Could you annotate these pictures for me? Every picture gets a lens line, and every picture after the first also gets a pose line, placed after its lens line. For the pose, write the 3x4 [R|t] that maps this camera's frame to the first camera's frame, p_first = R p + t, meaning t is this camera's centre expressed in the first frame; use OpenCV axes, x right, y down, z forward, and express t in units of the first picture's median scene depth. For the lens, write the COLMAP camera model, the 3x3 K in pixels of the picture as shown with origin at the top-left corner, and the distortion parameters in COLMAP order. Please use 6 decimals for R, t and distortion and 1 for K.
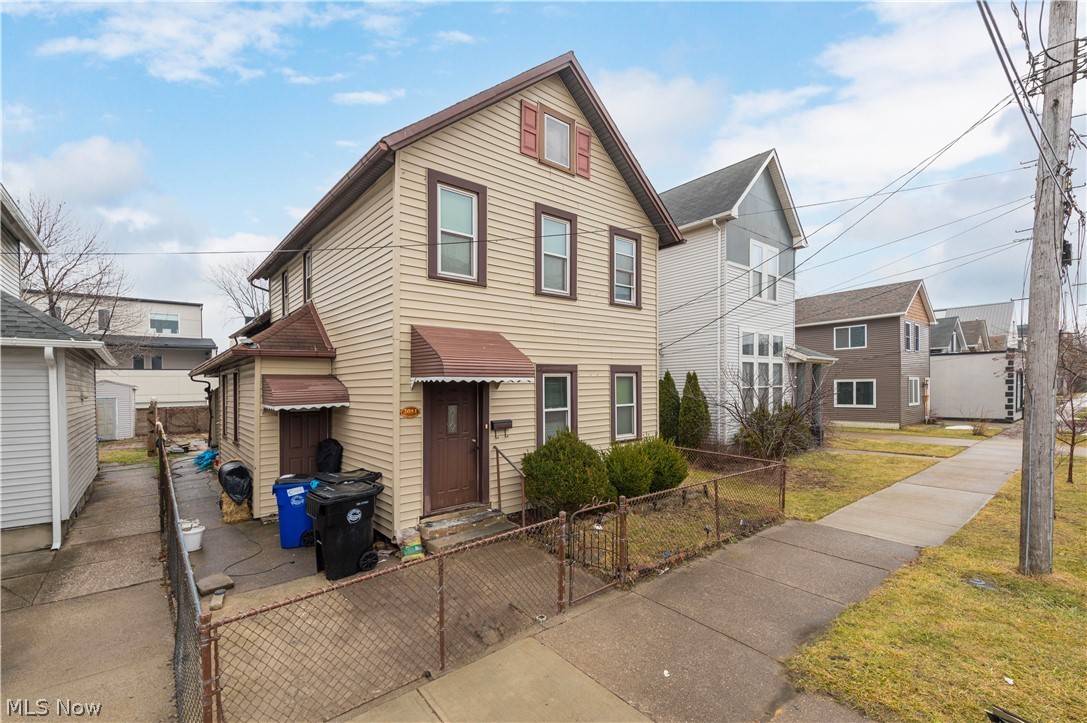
lens RADIAL K [[492.2, 0, 568.6], [0, 492.2, 382.8], [0, 0, 1]] dist [0.026881, -0.000236]
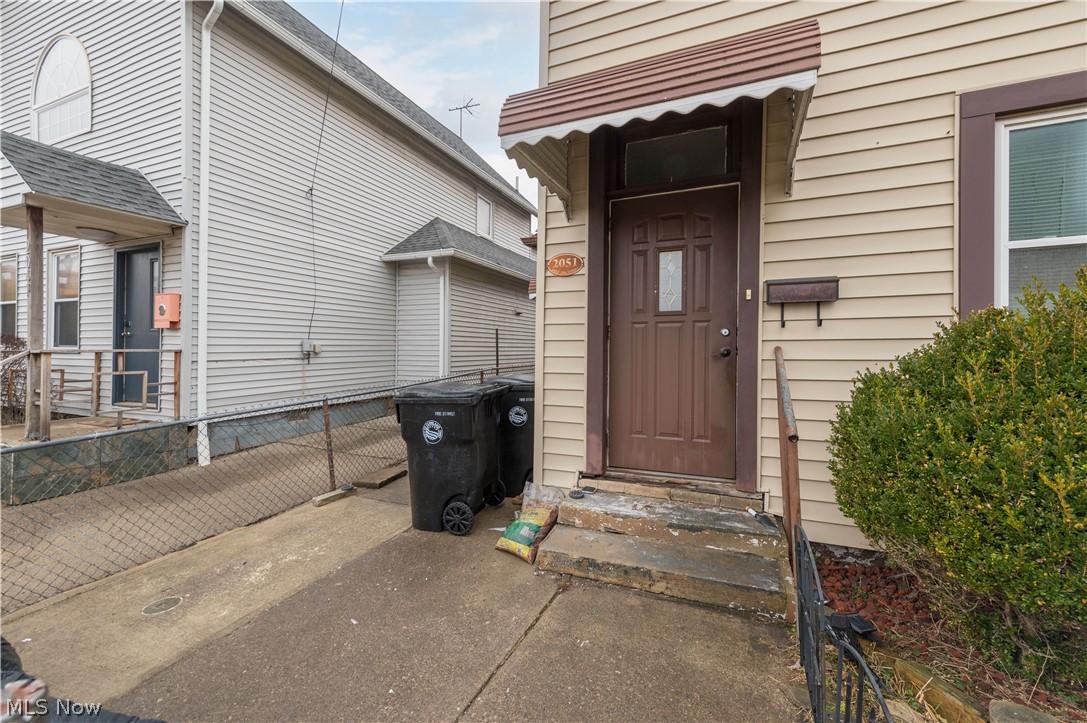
lens RADIAL K [[428.4, 0, 562.6], [0, 428.4, 349.7], [0, 0, 1]] dist [0.009319, -0.000128]
pose [[0.443763, -0.000367, -0.896144, 0.070995], [-0.008581, 0.999952, -0.004658, 0.132536], [0.896103, 0.009757, 0.443739, 0.702820]]
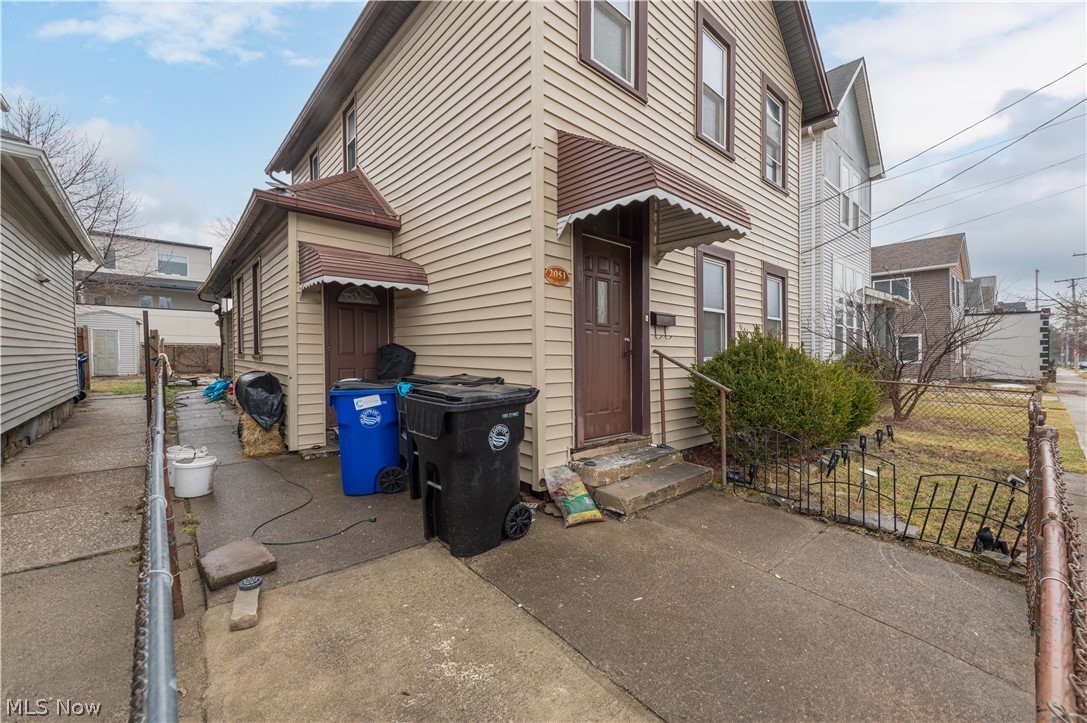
lens RADIAL K [[437.1, 0, 542.8], [0, 437.1, 373.2], [0, 0, 1]] dist [0.018383, 0.000006]
pose [[0.999755, 0.020468, 0.008386, -0.301558], [-0.020751, 0.999165, 0.035209, 0.141200], [-0.007659, -0.035375, 0.999345, 0.414403]]
